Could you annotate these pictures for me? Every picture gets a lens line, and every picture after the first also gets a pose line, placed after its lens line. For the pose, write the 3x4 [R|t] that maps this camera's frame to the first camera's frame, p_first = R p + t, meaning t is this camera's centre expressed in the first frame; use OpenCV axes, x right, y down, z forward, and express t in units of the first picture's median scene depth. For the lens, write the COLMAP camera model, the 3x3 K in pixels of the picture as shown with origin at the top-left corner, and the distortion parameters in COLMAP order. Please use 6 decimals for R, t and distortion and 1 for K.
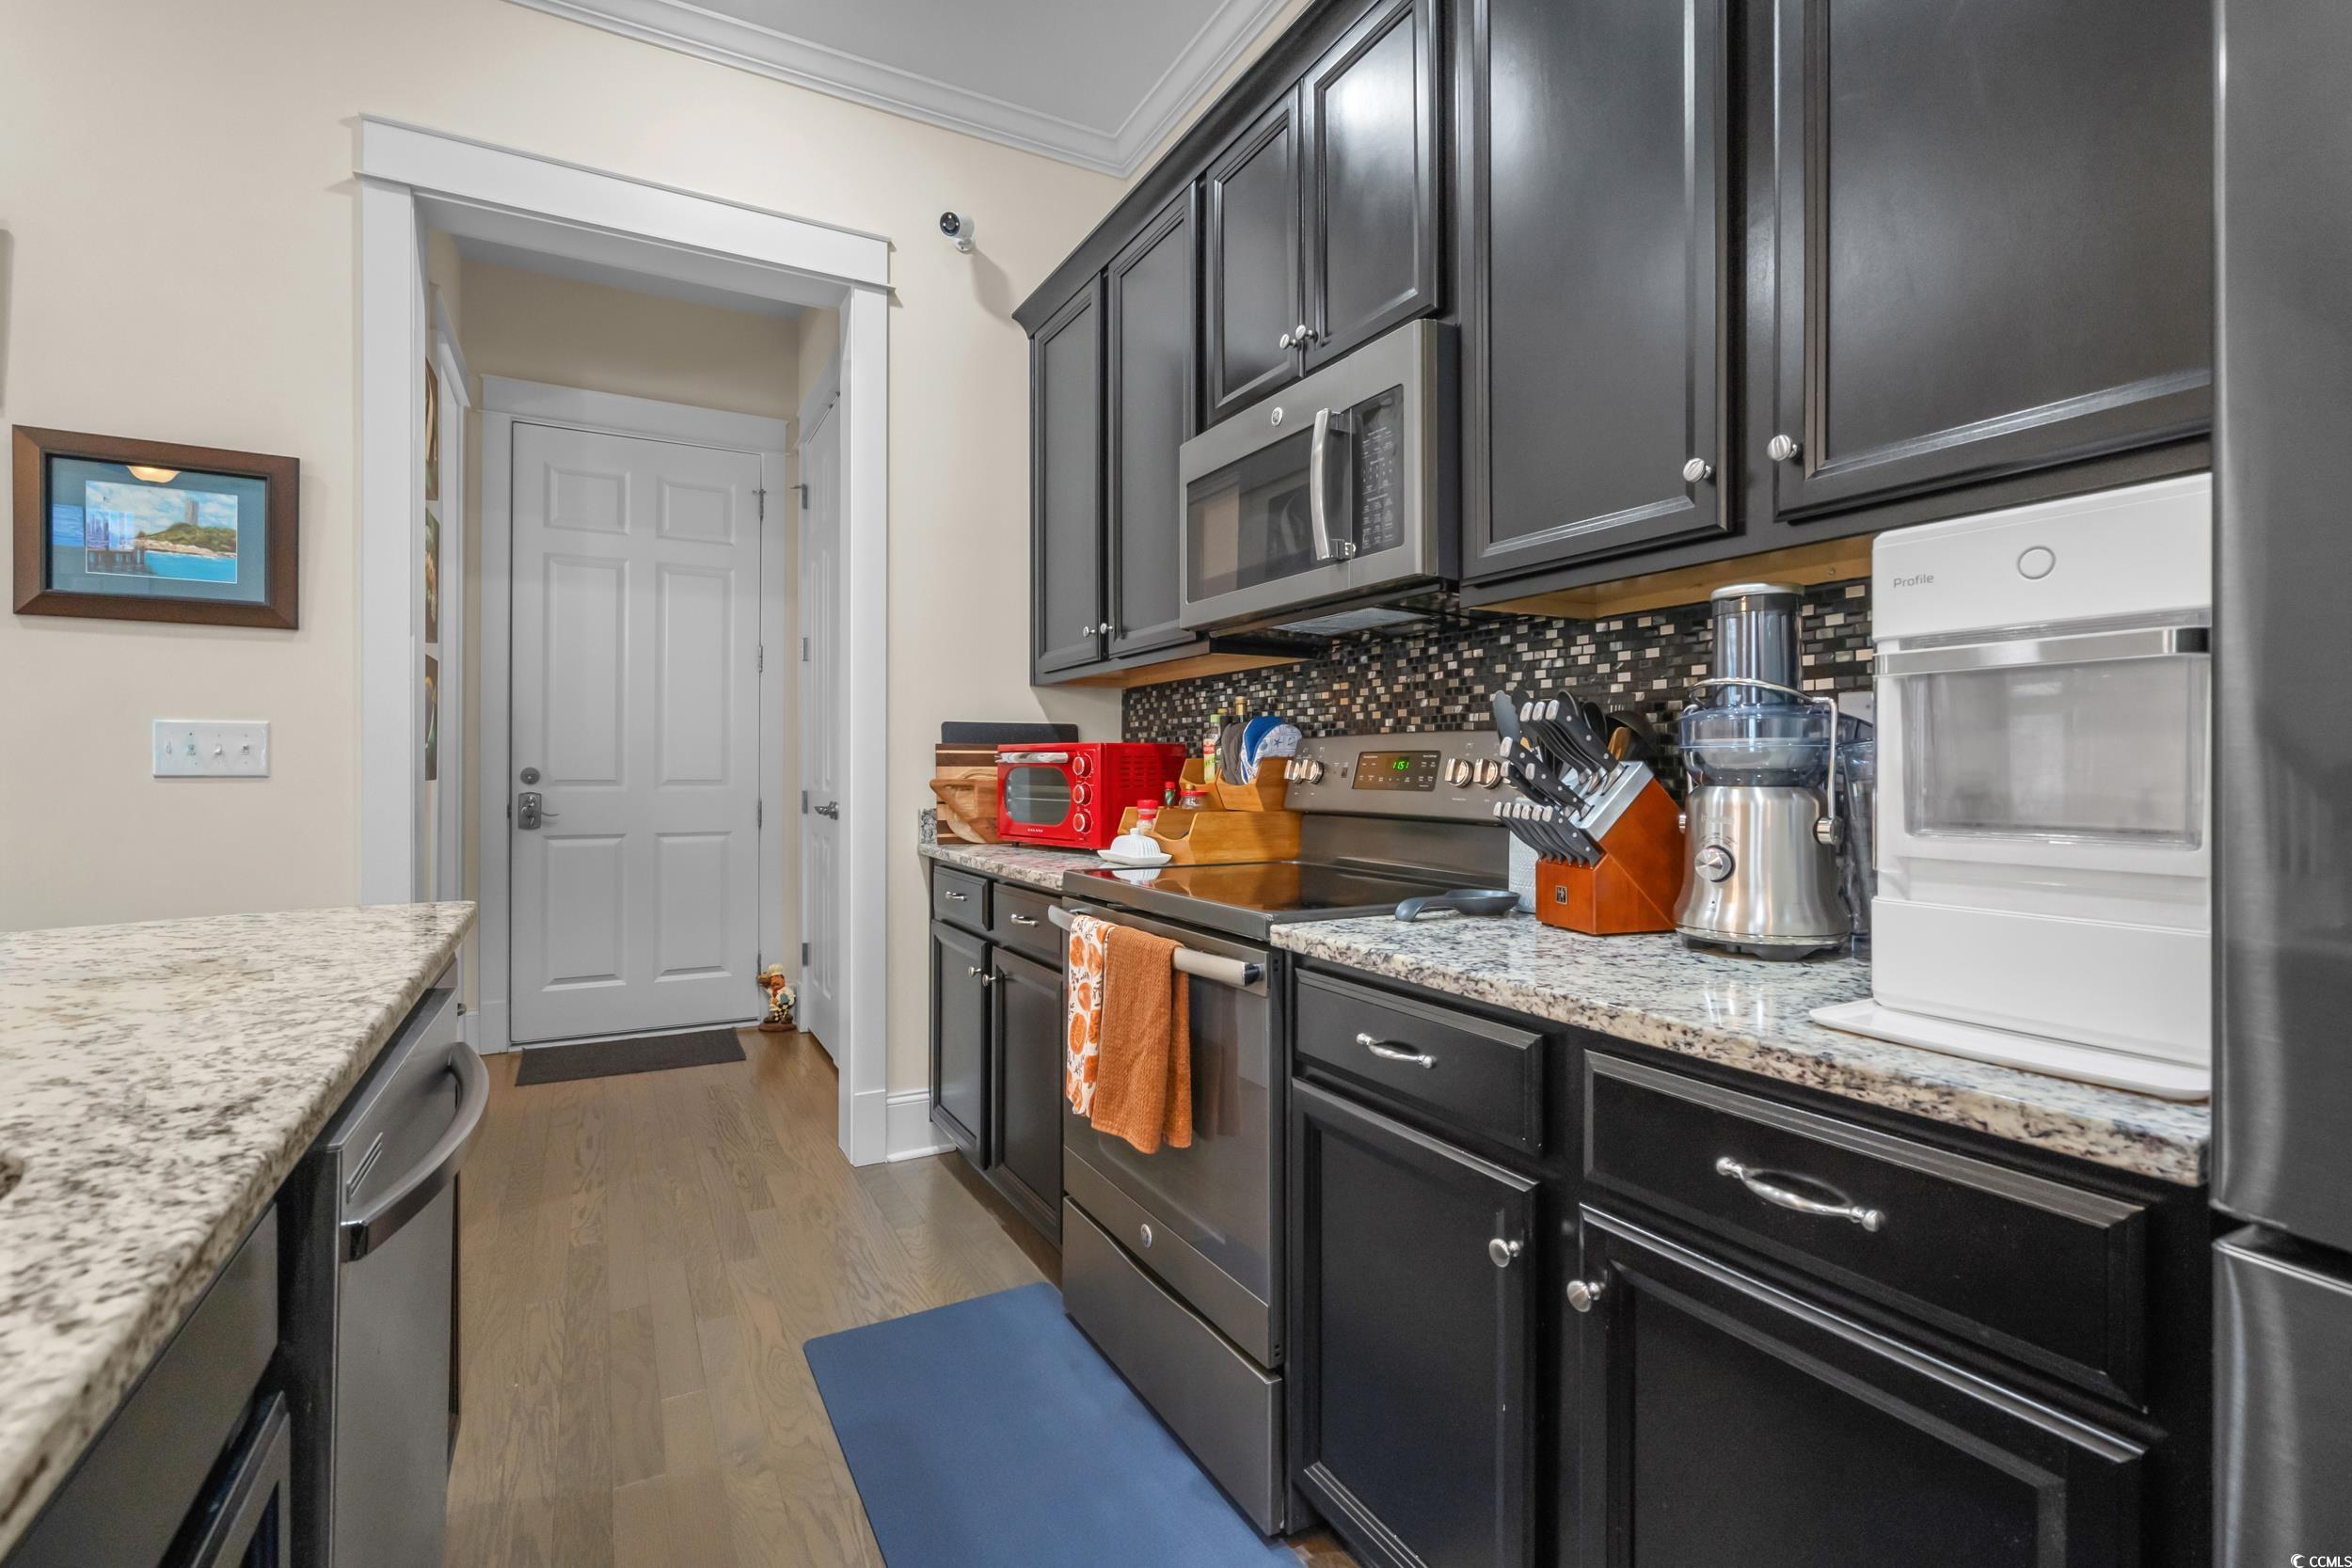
lens RADIAL K [[1057.4, 0, 1170.3], [0, 1057.4, 745.9], [0, 0, 1]] dist [-0.001003, 0.000296]
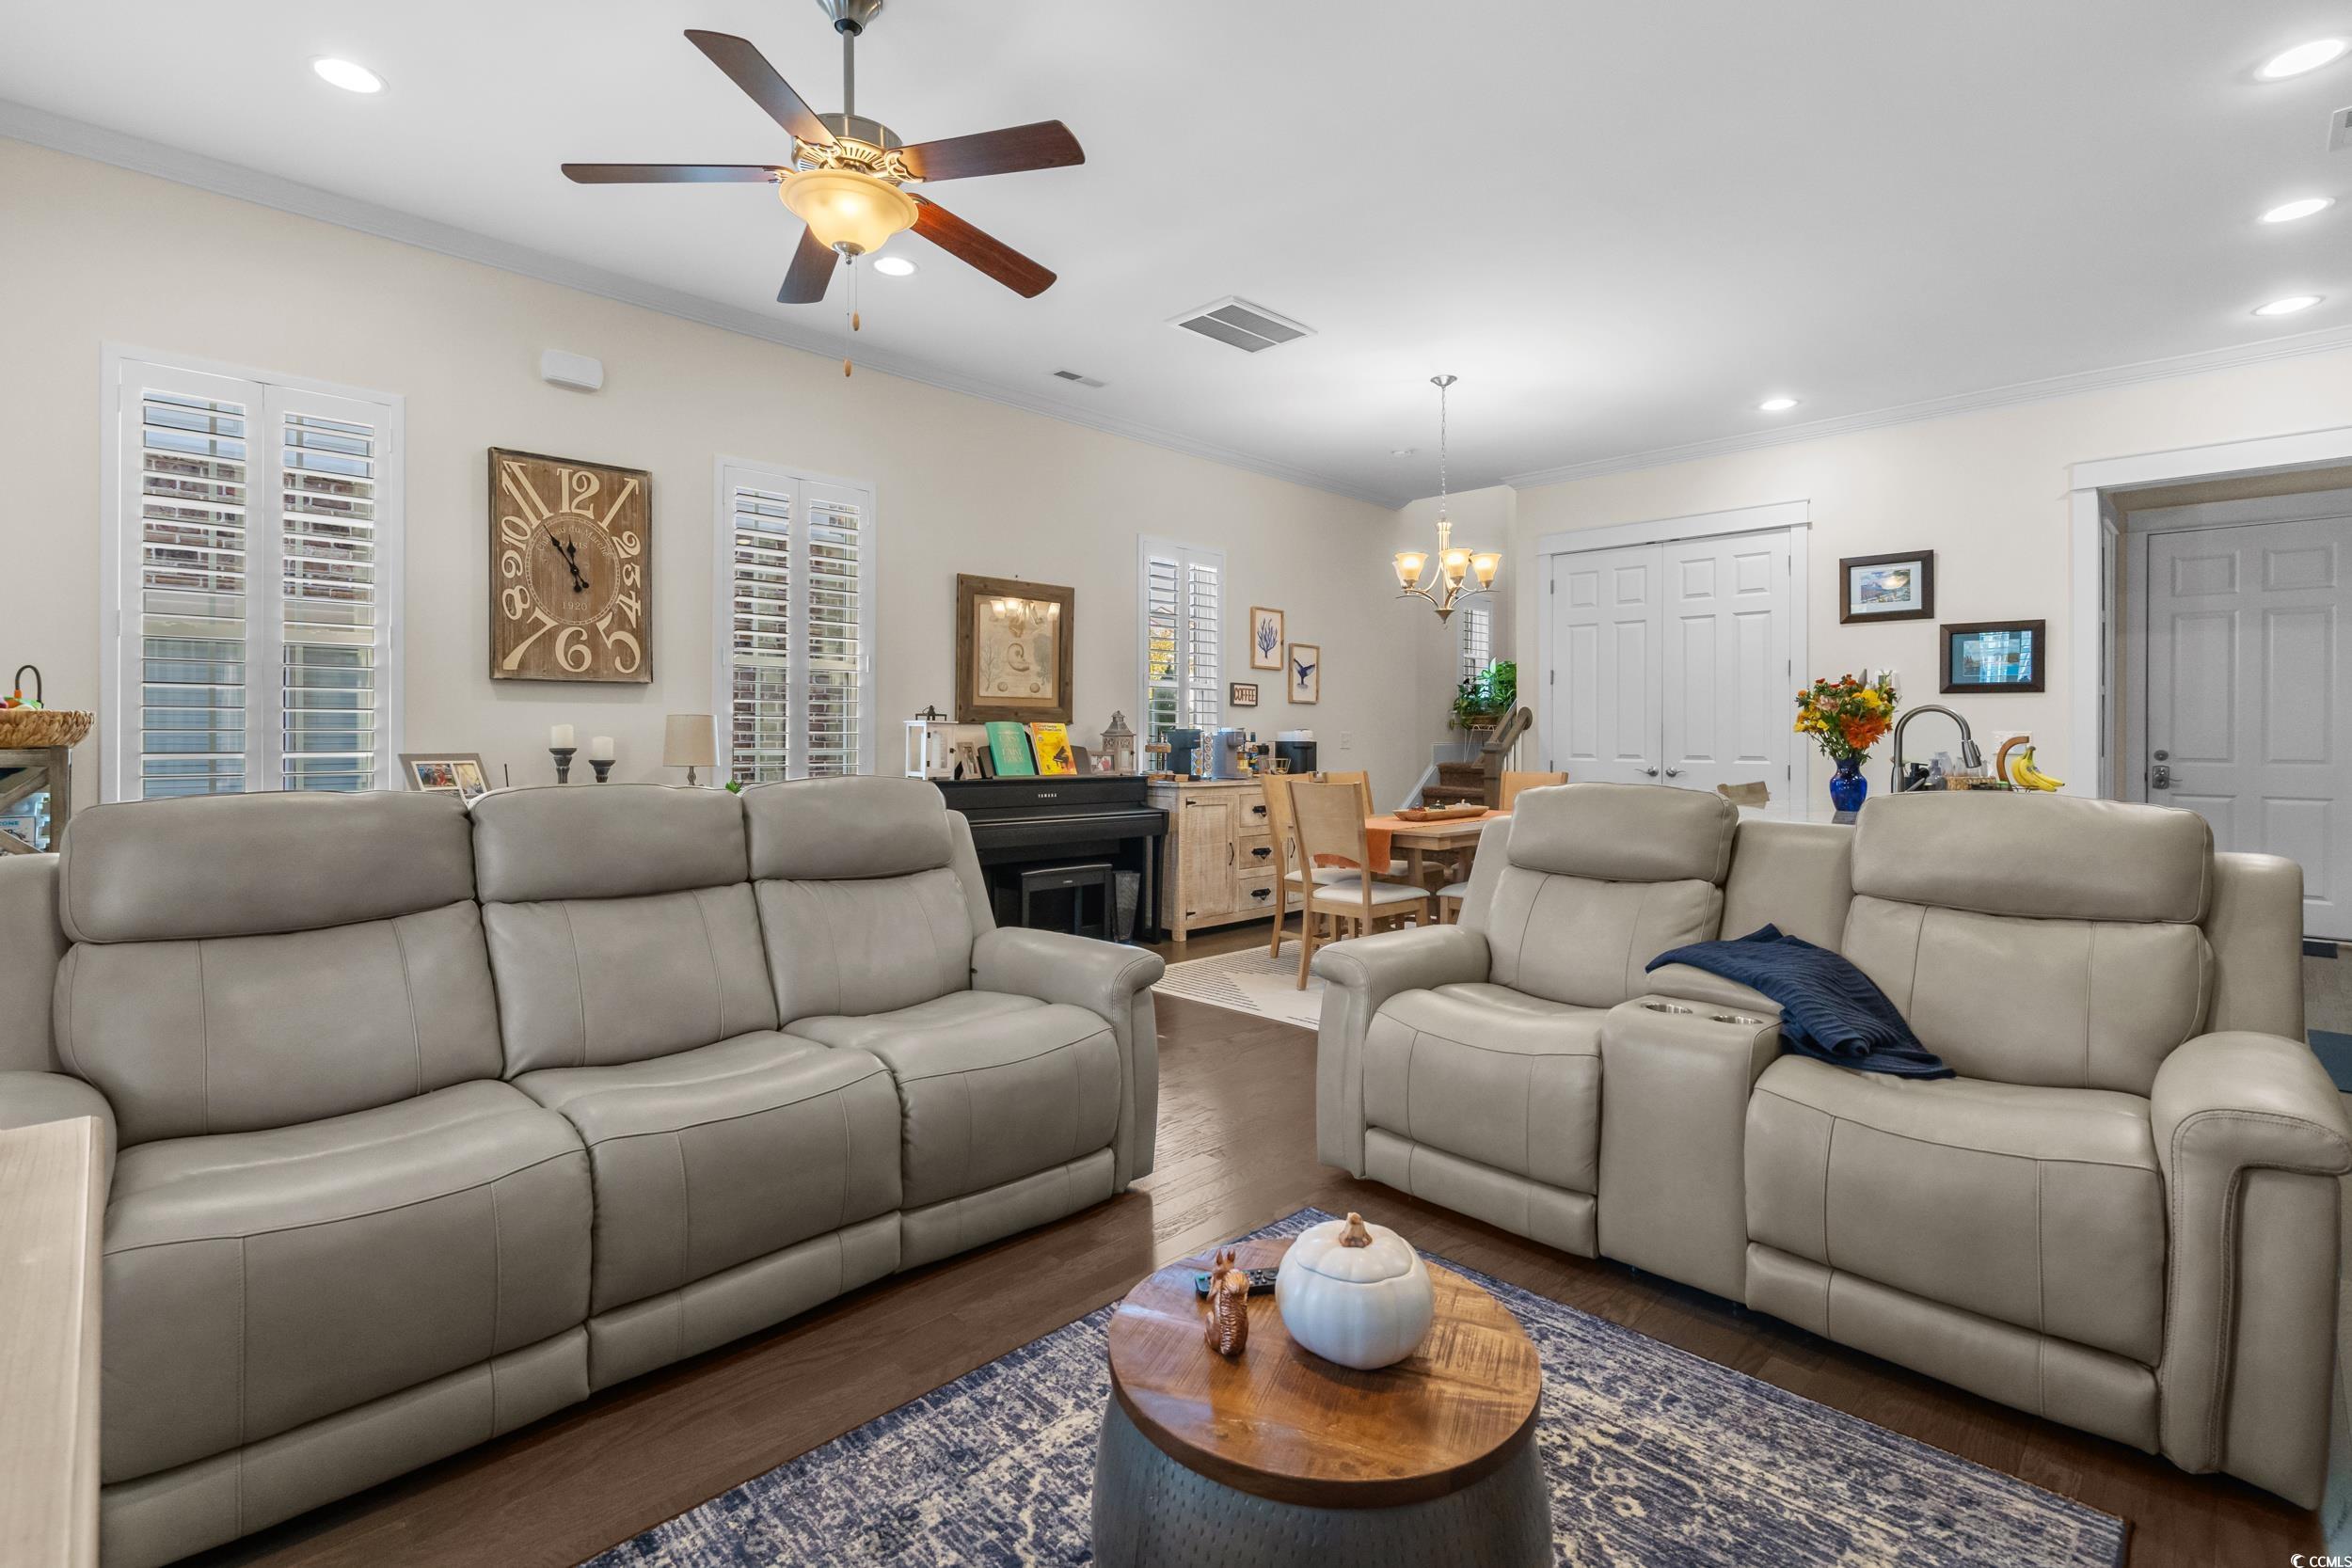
lens RADIAL K [[1086.8, 0, 1171.5], [0, 1086.8, 745.6], [0, 0, 1]] dist [-0.001037, 0.000856]
pose [[0.279686, 0.009979, -0.960040, 0.903075], [0.014536, 0.999787, 0.014627, -0.052555], [0.959981, -0.018046, 0.279482, -1.462488]]
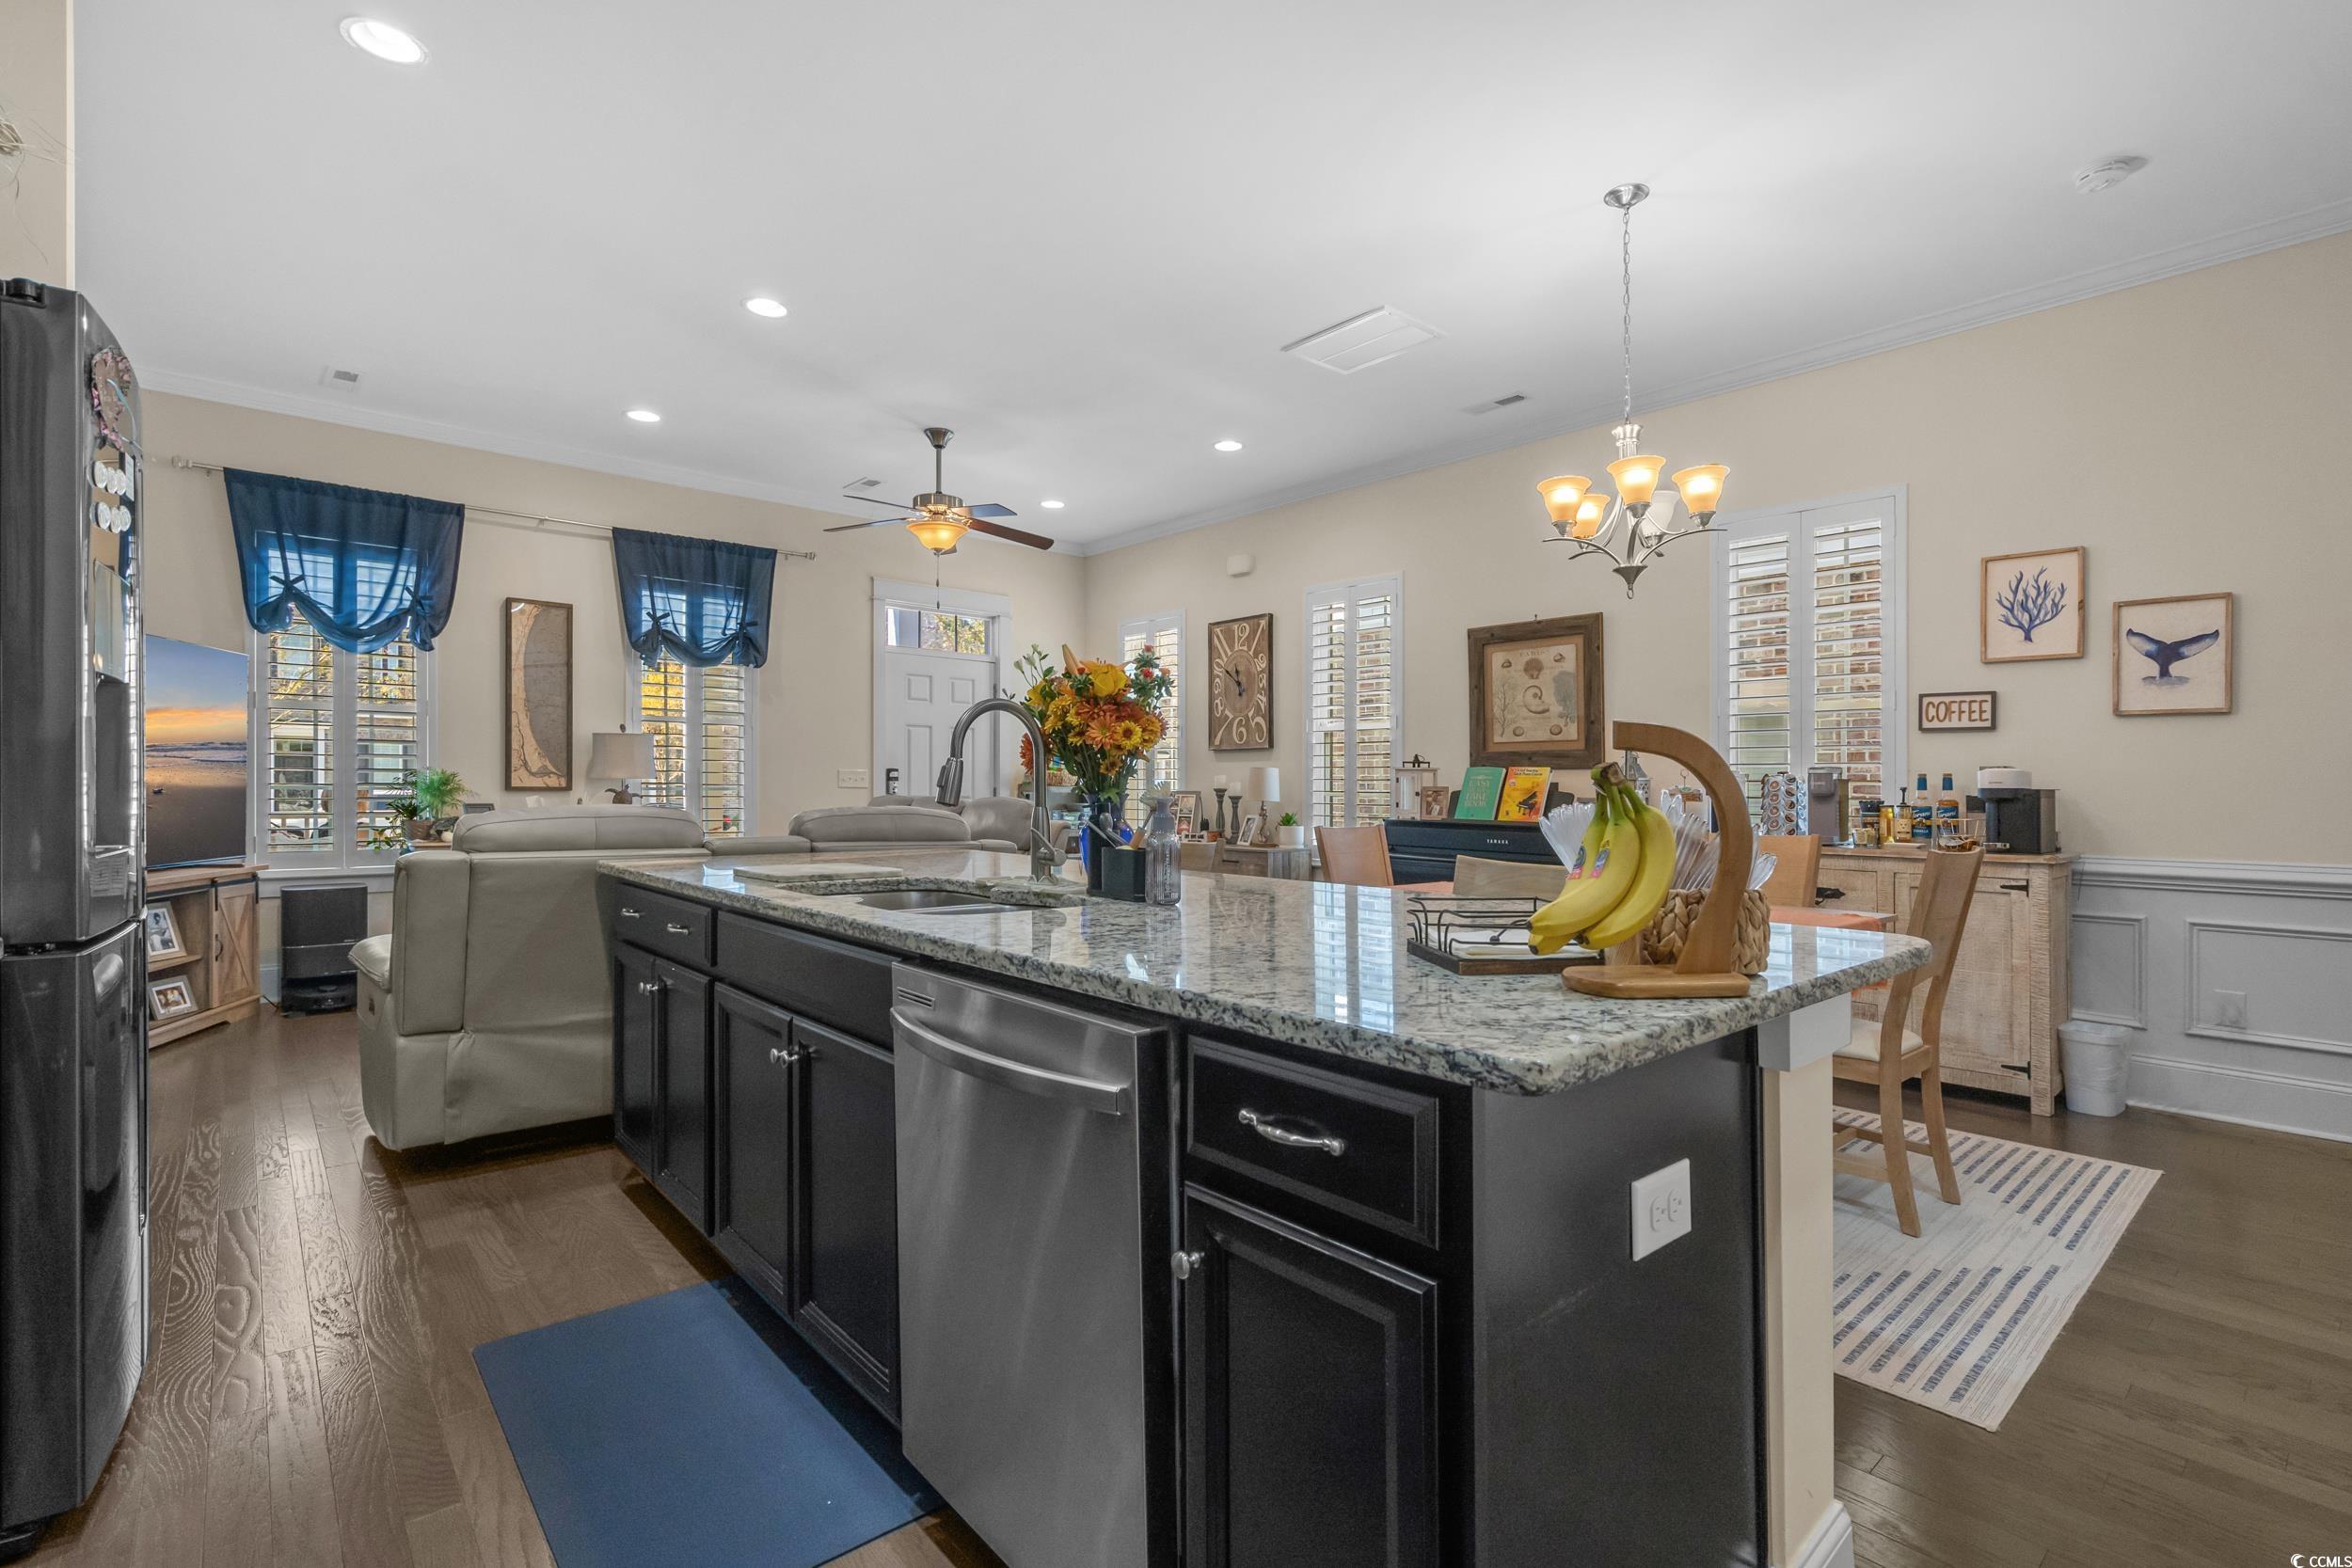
lens RADIAL K [[1084.6, 0, 1173.1], [0, 1084.6, 794.1], [0, 0, 1]] dist [0.001321, 0.000626]
pose [[-0.976376, -0.008131, -0.215926, -0.255087], [-0.005348, 0.999895, -0.013470, 0.018800], [0.216013, -0.011997, -0.976317, 0.972827]]
